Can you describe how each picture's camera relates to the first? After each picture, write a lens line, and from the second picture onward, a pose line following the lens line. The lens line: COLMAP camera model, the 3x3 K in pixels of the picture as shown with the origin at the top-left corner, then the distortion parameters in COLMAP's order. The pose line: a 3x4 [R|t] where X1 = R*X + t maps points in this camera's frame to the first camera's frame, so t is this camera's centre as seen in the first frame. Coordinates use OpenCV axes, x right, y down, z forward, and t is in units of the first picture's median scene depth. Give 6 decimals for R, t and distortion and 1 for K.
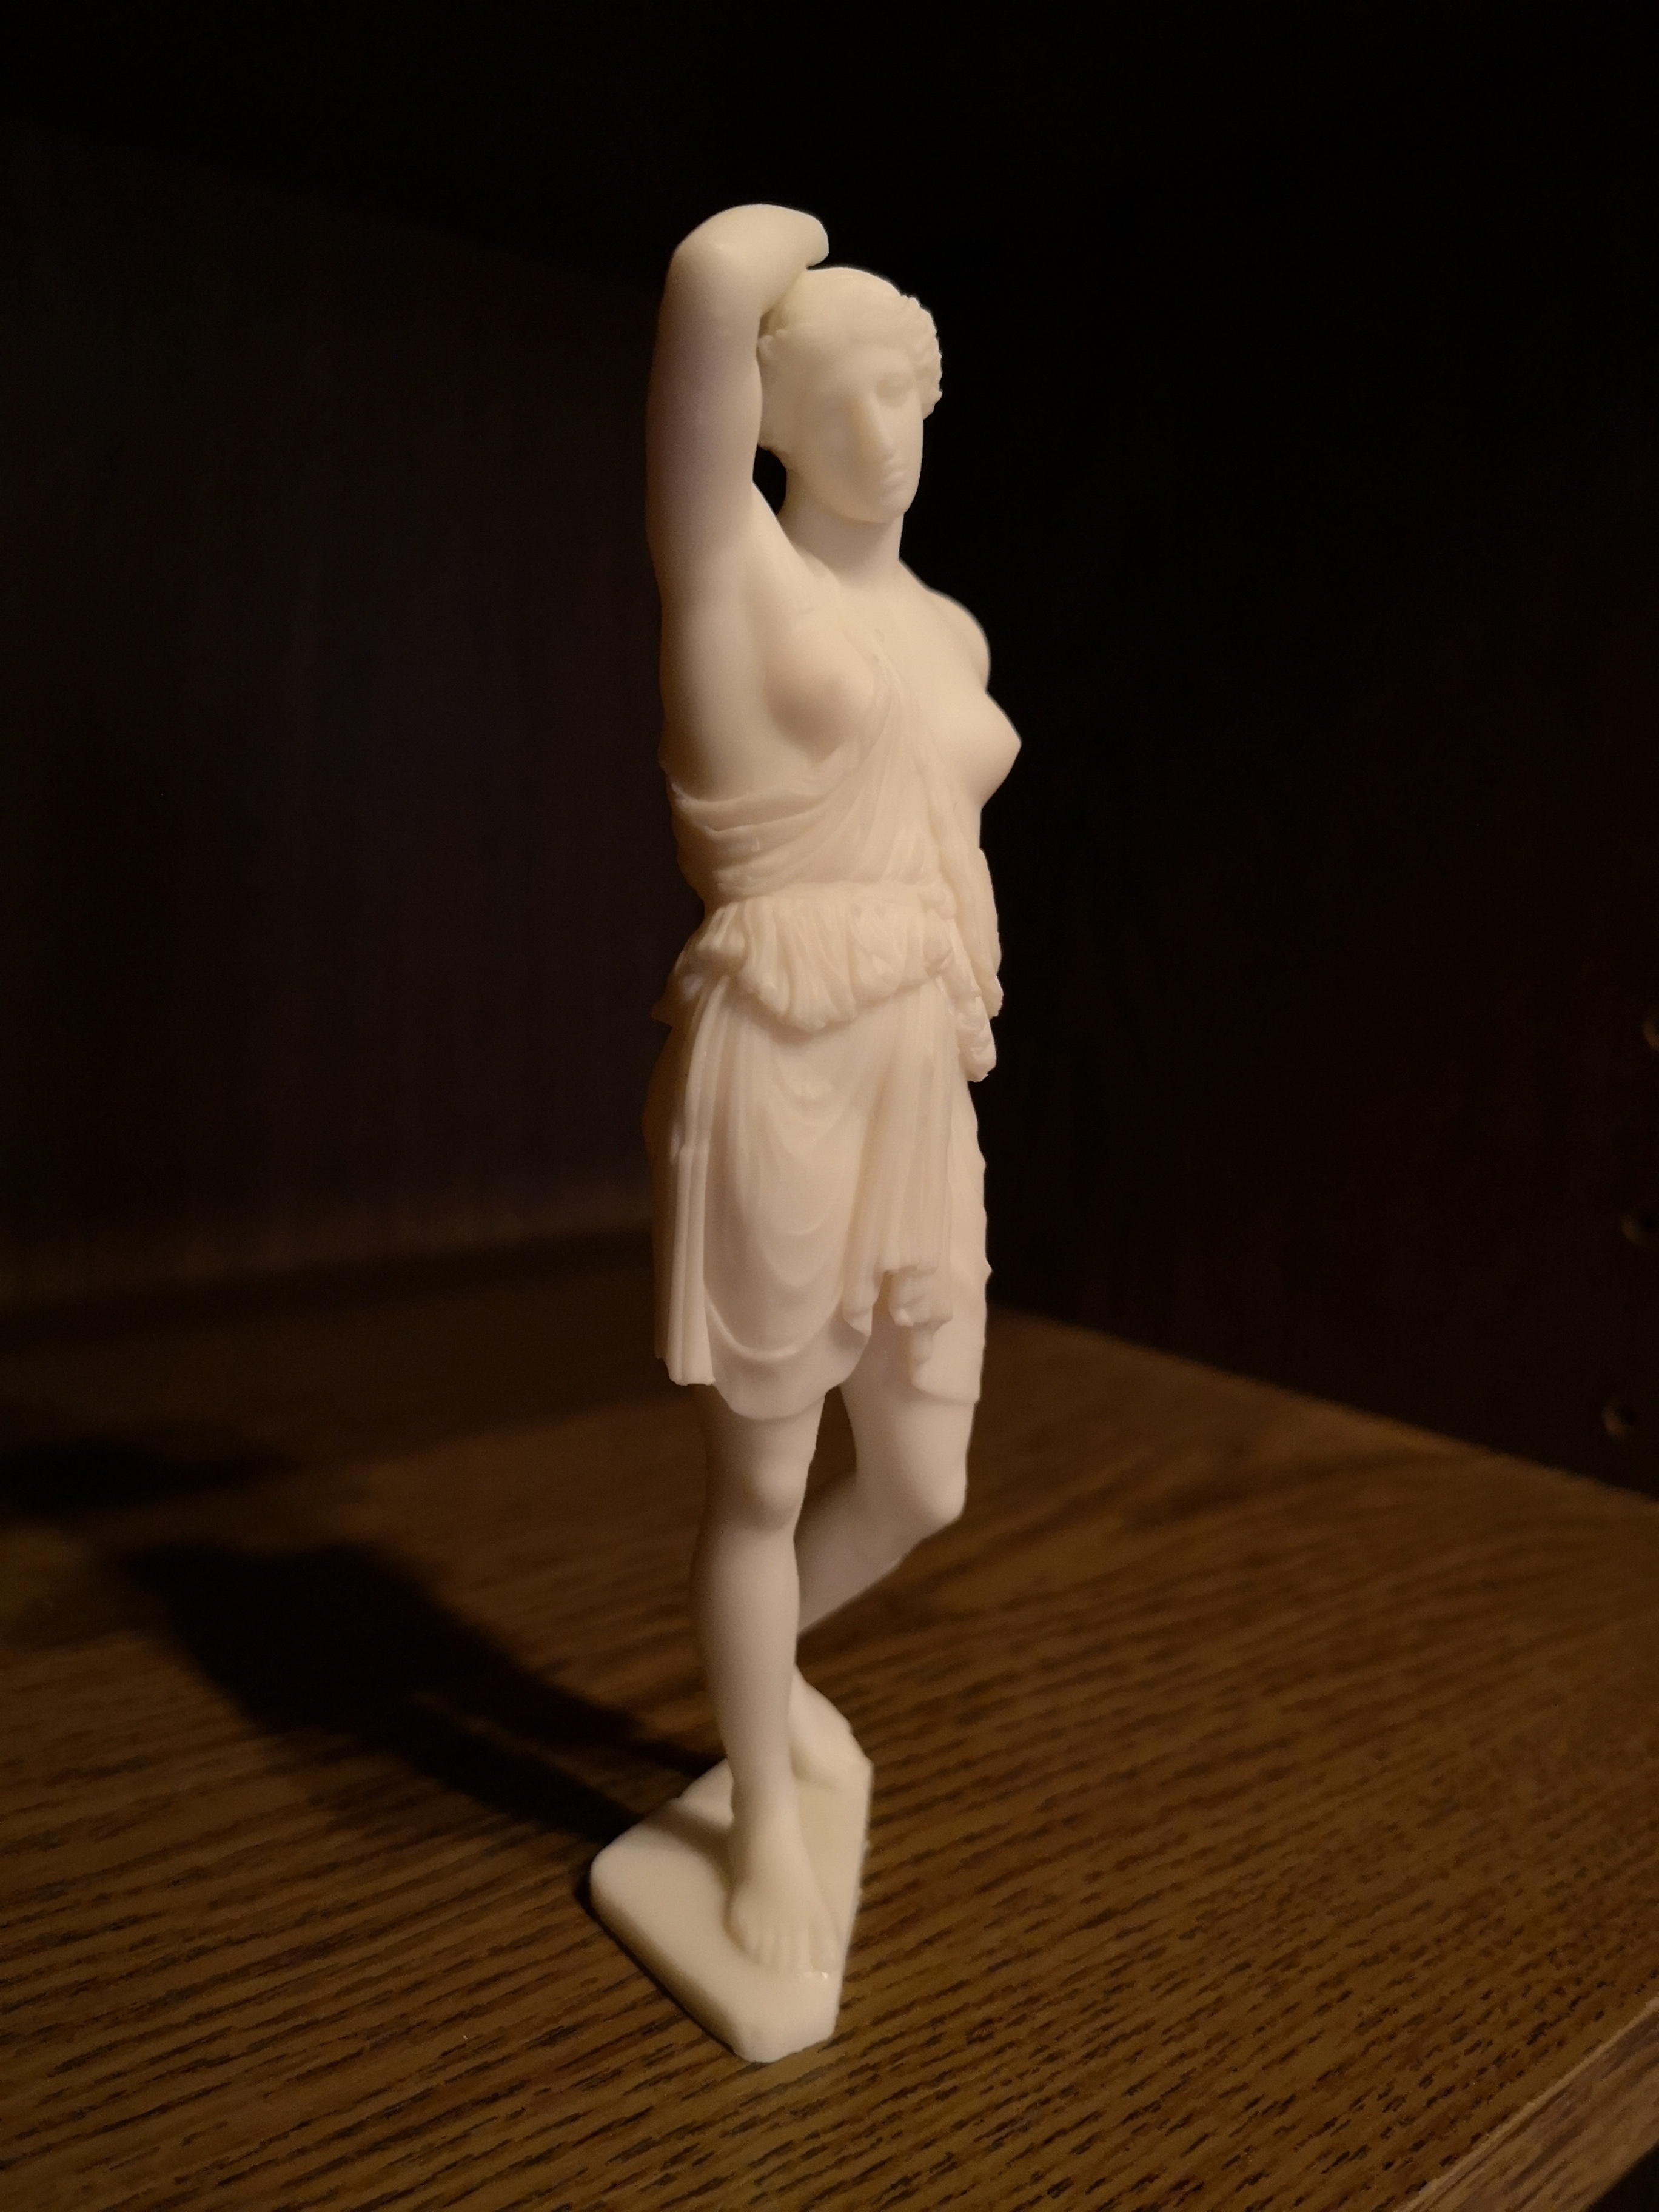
lens RADIAL K [[1823.4, 0, 829.5], [0, 1823.4, 1106.0], [0, 0, 1]] dist [0.000587, -0.024358]
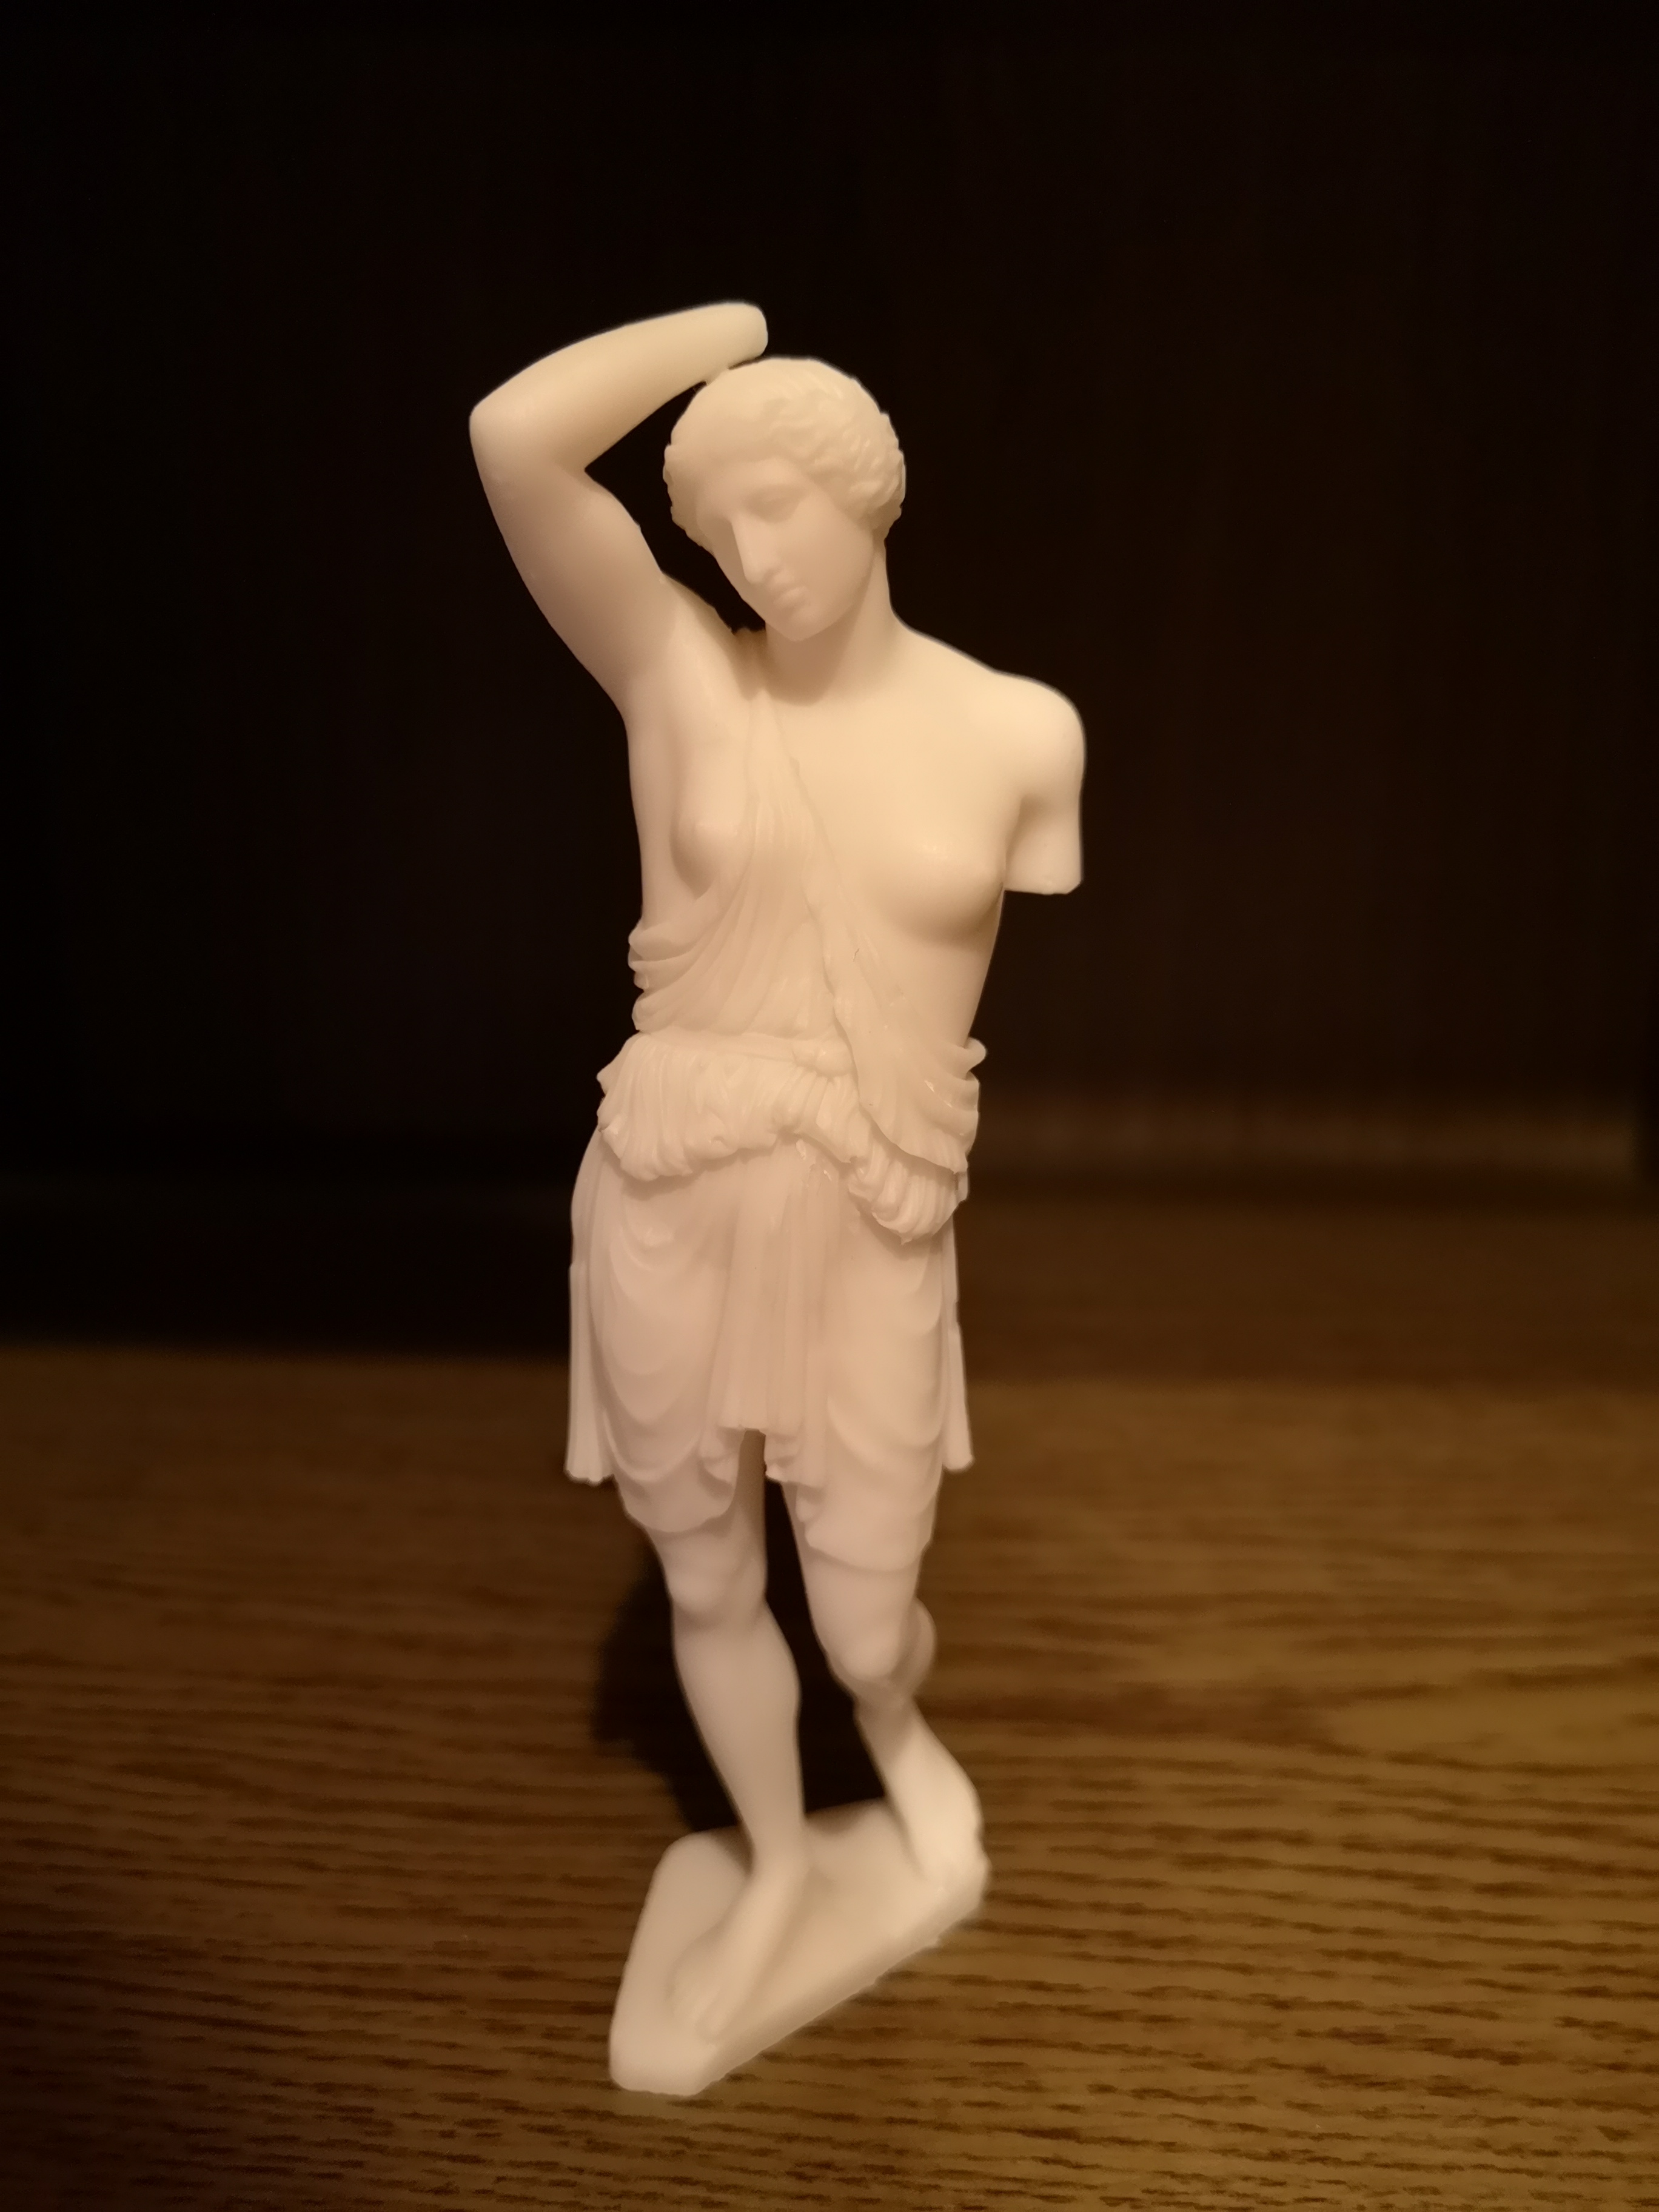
lens RADIAL K [[1852.3, 0, 829.5], [0, 1852.3, 1106.0], [0, 0, 1]] dist [-0.007921, -0.011112]
pose [[0.740777, 0.170652, -0.649713, 0.627364], [-0.087348, 0.983452, 0.158721, -0.220259], [0.666048, -0.060825, 0.743425, 0.279218]]
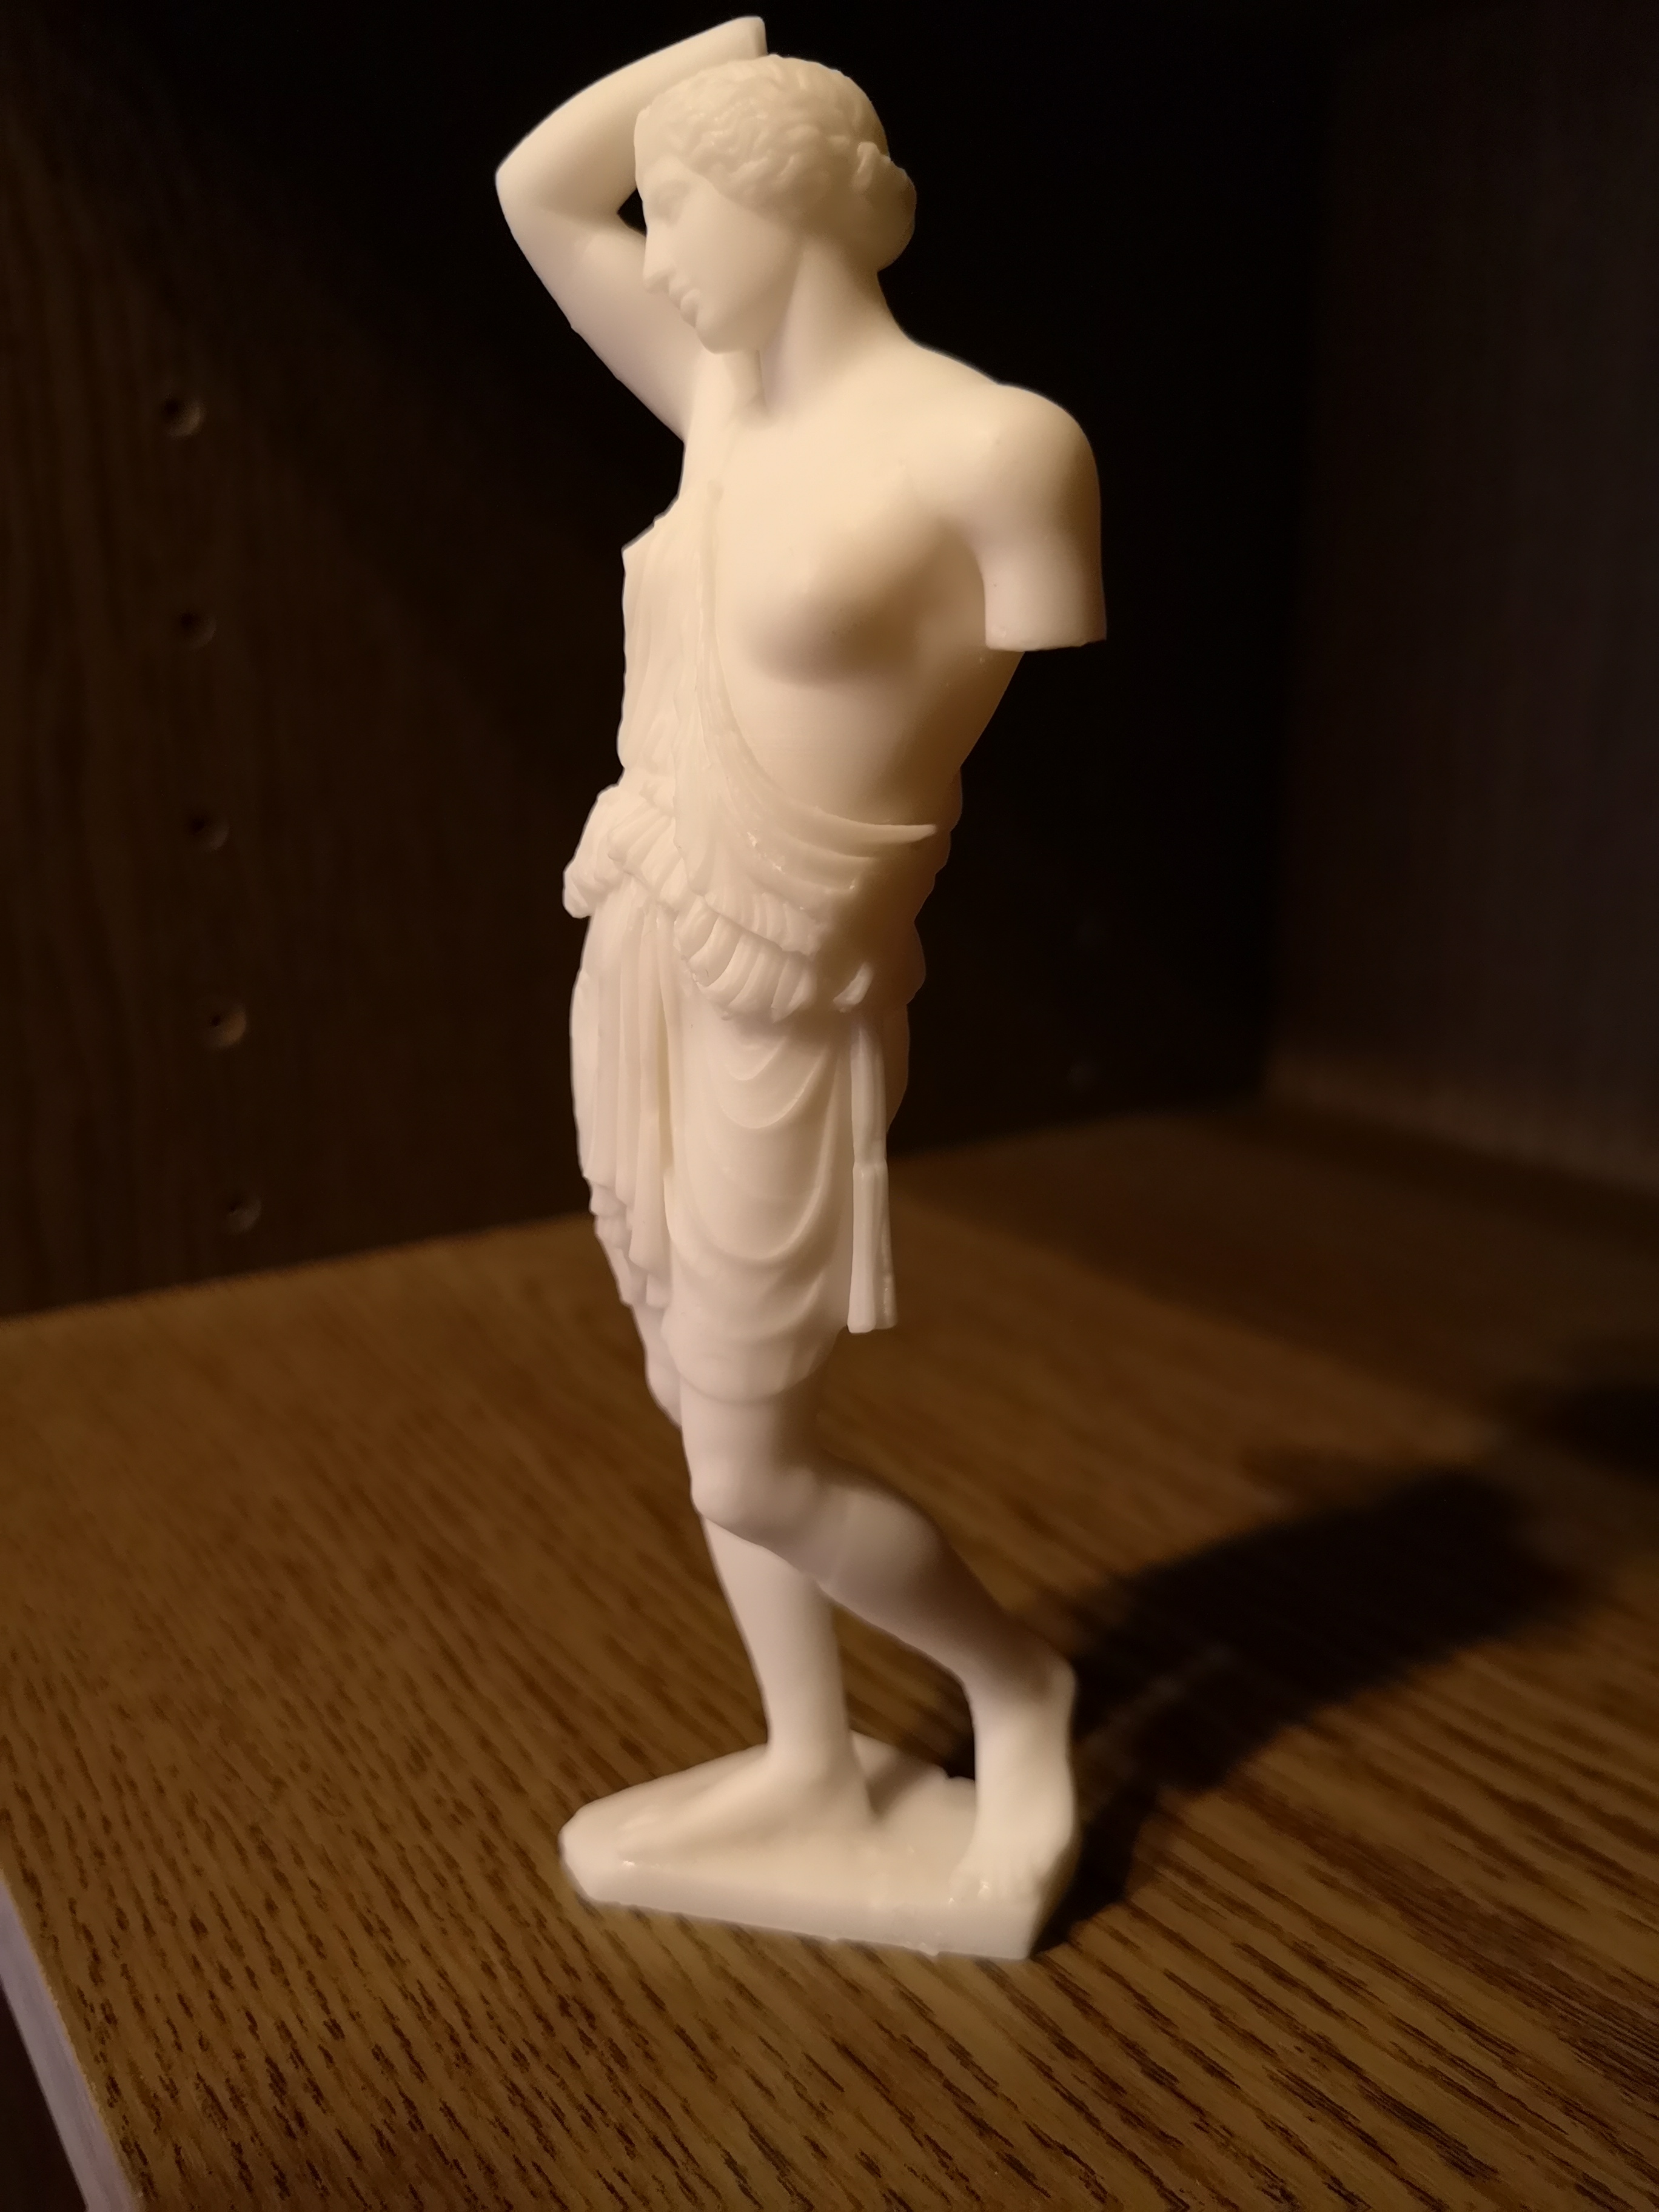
lens RADIAL K [[1842.2, 0, 825.6], [0, 1842.2, 1105.3], [0, 0, 1]] dist [-0.009865, -0.019405]
pose [[-0.097564, 0.201674, -0.974581, 0.866461], [-0.152039, 0.964739, 0.214857, -0.157066], [0.983547, 0.169136, -0.063462, 1.069103]]
